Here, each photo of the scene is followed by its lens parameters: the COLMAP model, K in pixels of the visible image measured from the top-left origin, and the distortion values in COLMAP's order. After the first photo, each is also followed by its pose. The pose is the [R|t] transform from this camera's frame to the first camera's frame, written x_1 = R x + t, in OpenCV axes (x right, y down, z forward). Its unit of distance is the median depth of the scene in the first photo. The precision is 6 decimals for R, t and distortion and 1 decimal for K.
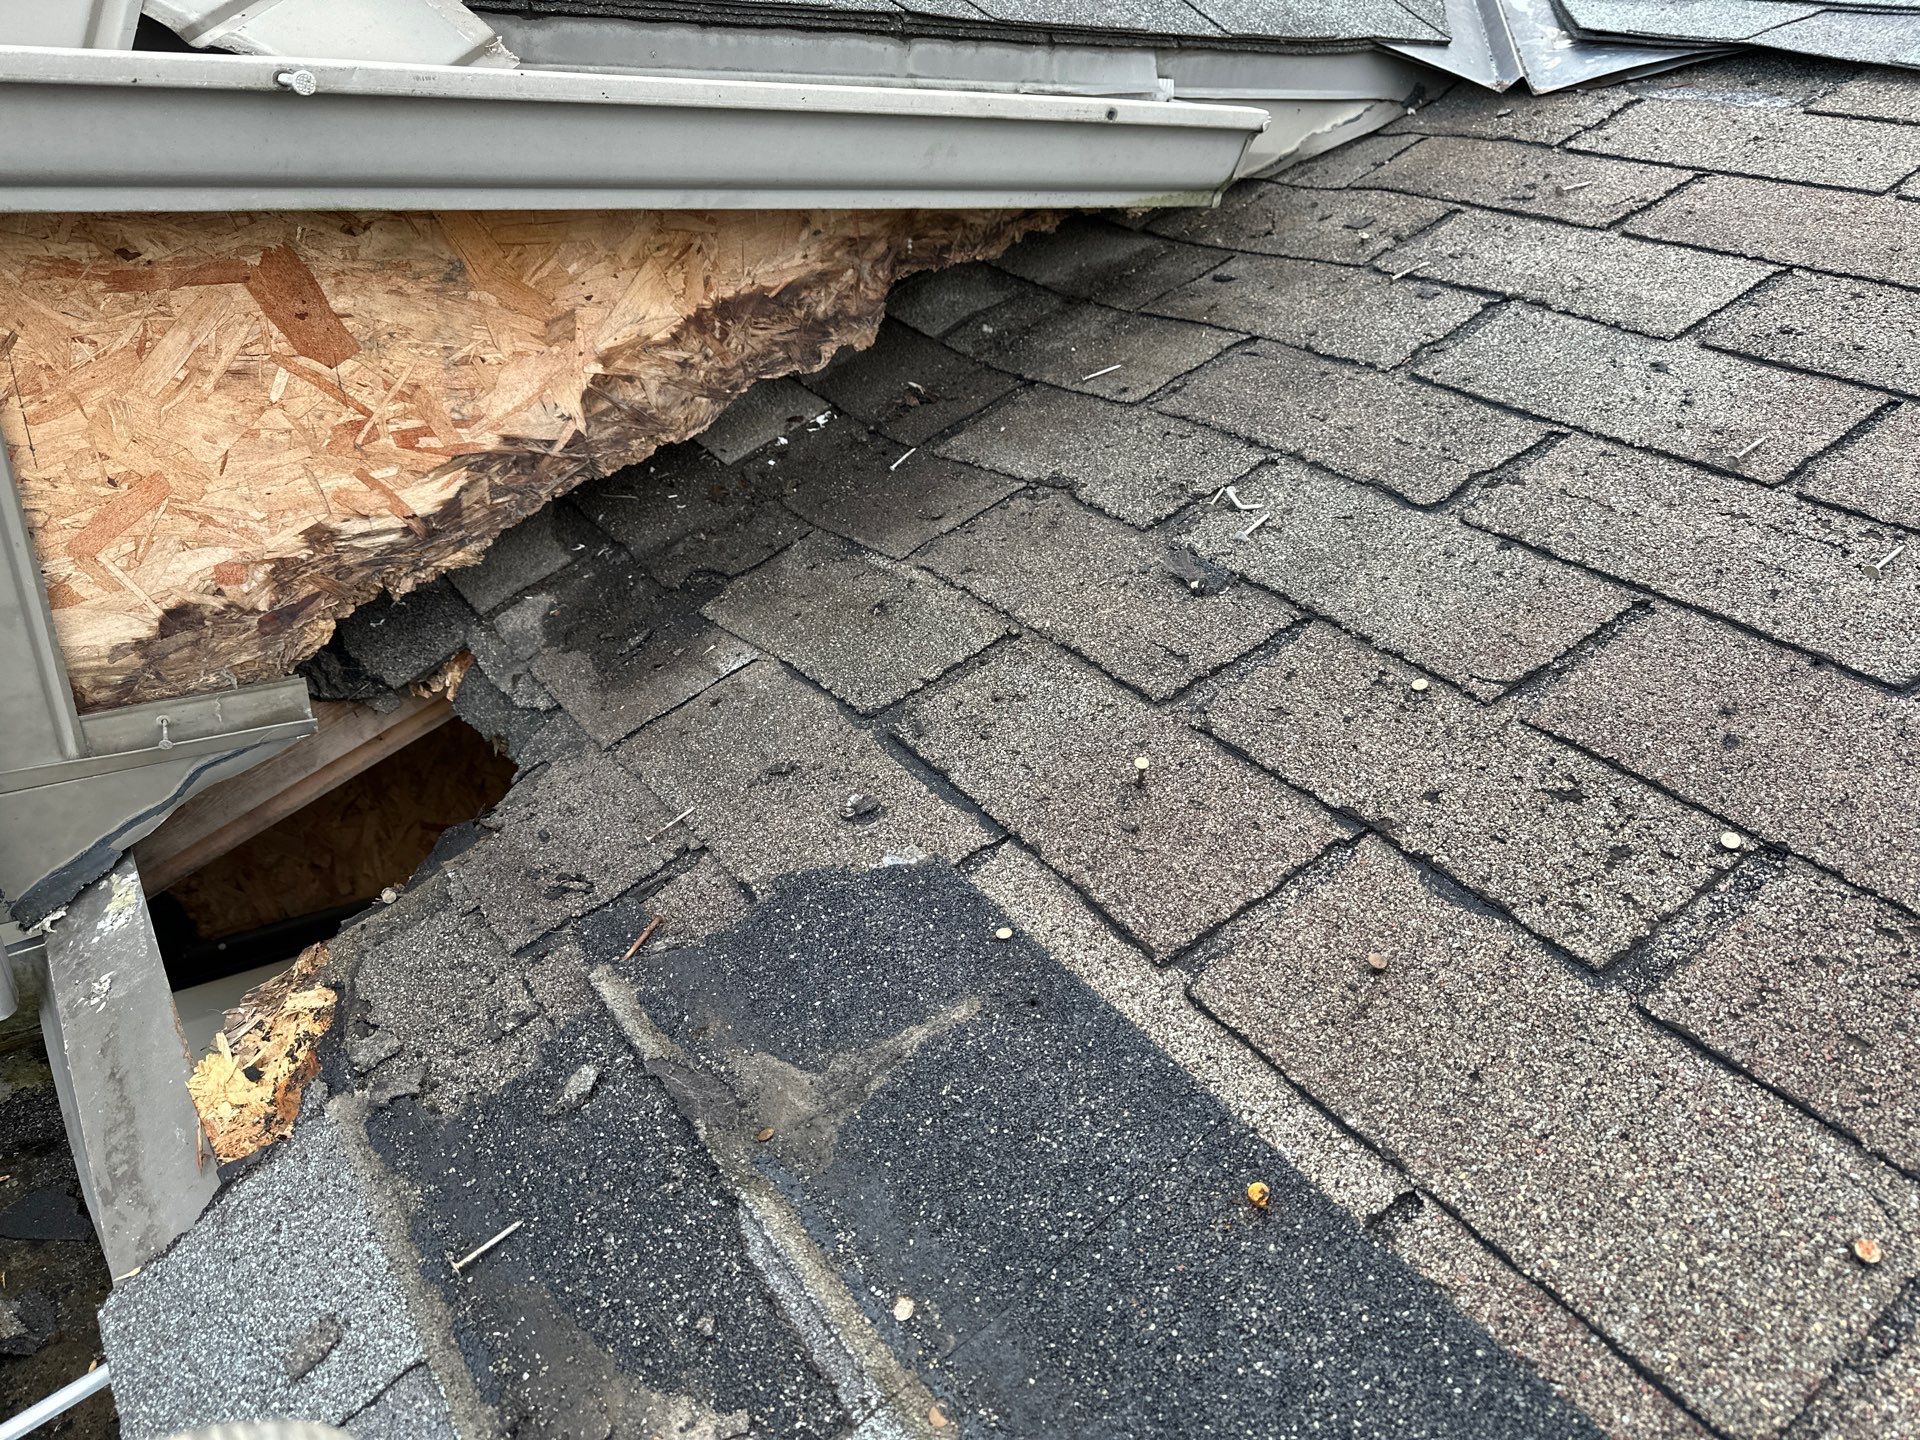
lens RADIAL K [[1332.9, 0, 960.6], [0, 1332.9, 736.4], [0, 0, 1]] dist [-0.000441, -0.004524]
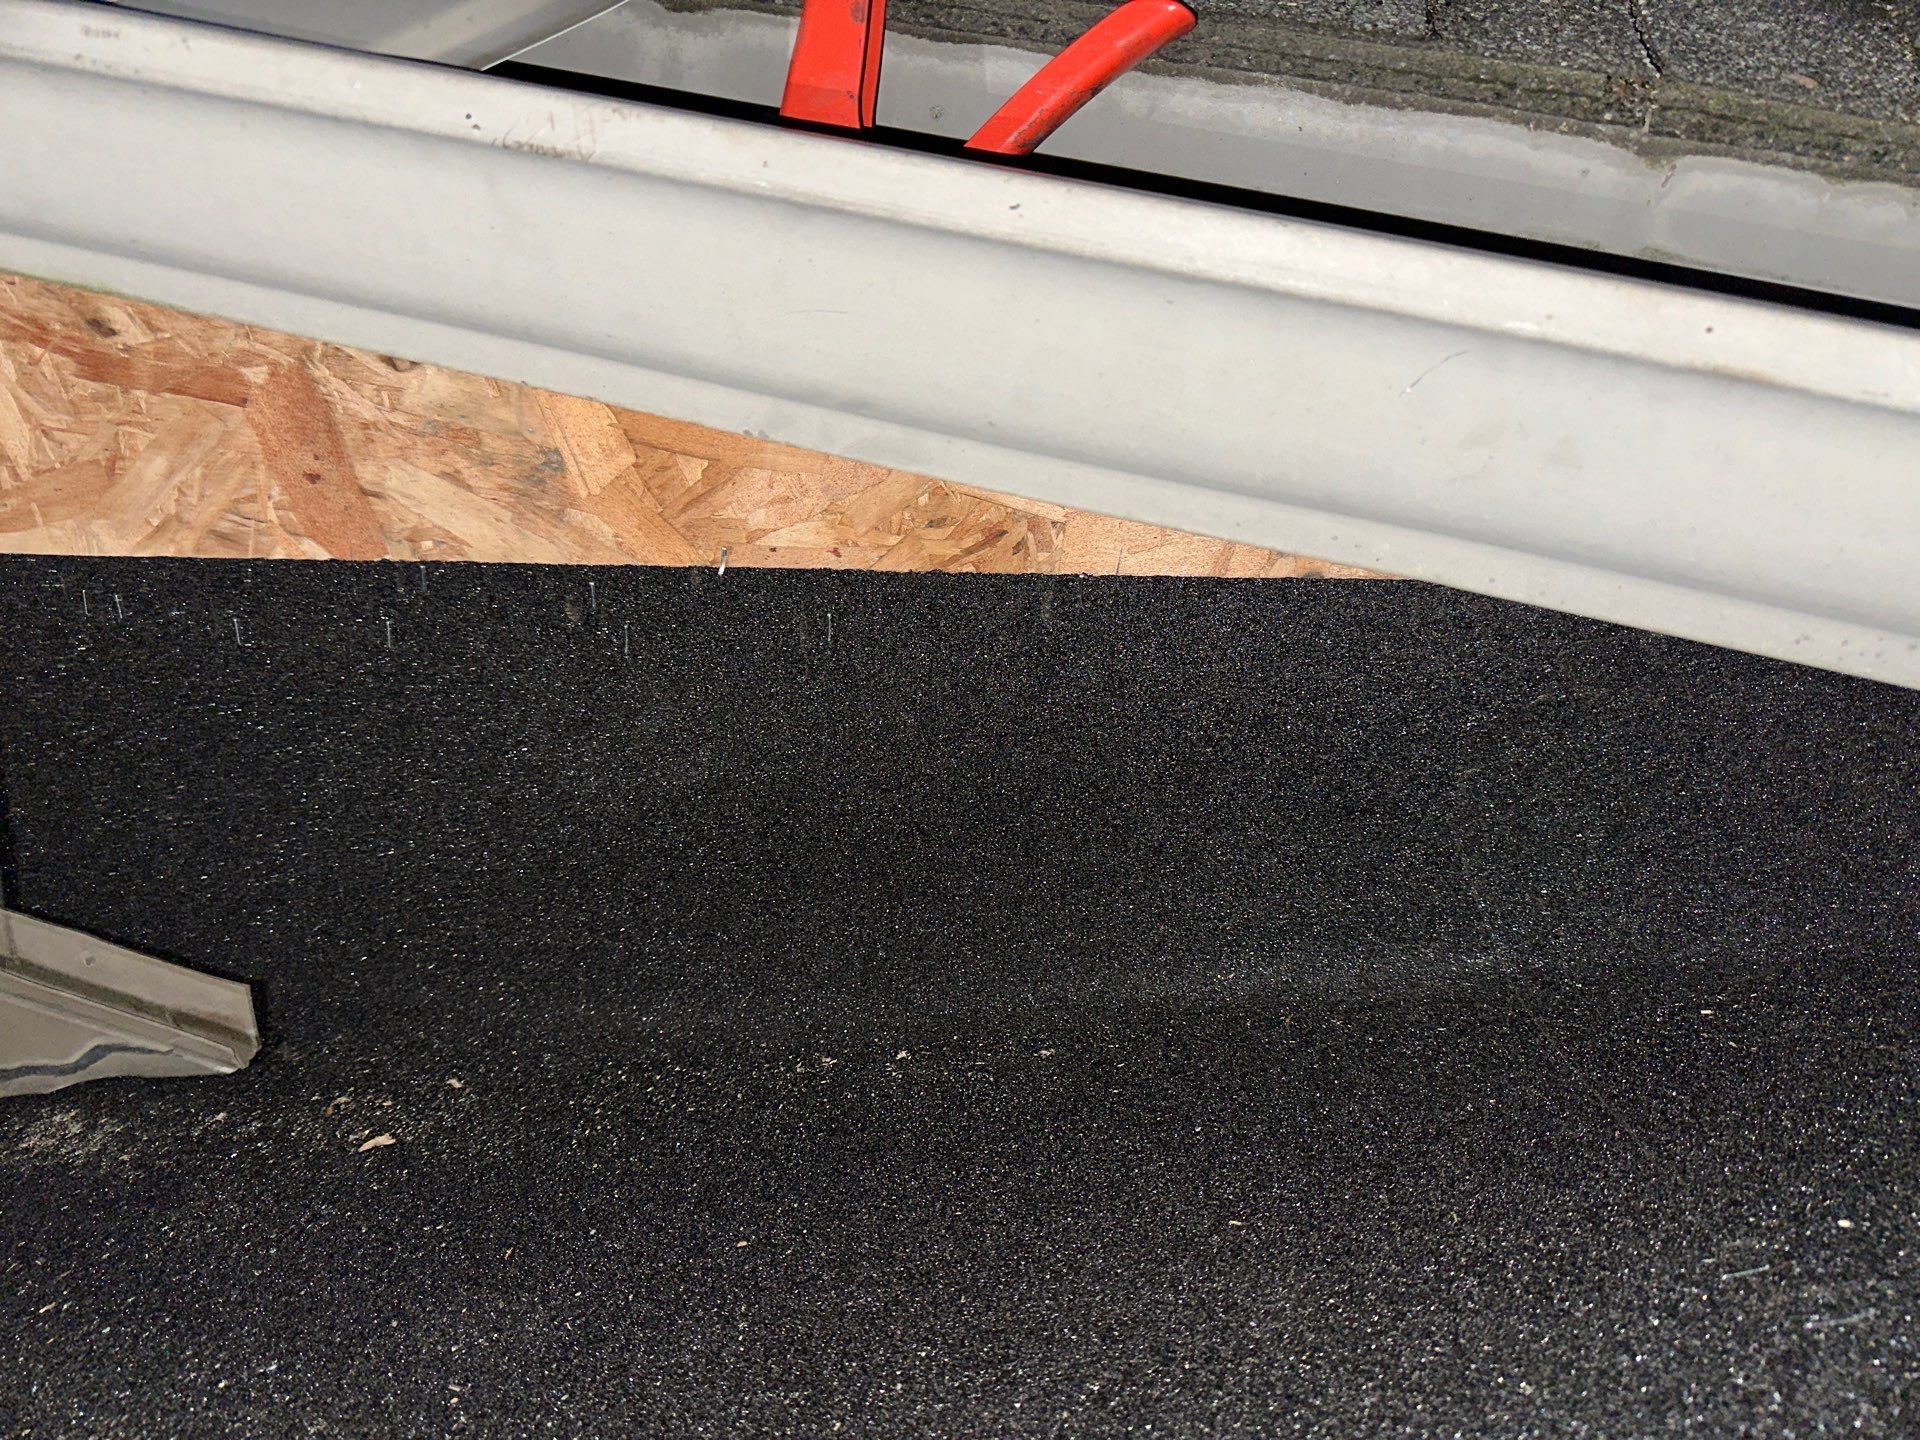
lens RADIAL K [[1336.8, 0, 952.7], [0, 1336.8, 754.0], [0, 0, 1]] dist [0.069177, -0.137770]
pose [[0.678345, 0.342960, -0.649789, 0.126961], [-0.442660, 0.896620, 0.011124, -0.313134], [0.586429, 0.280090, 0.760033, 0.687562]]
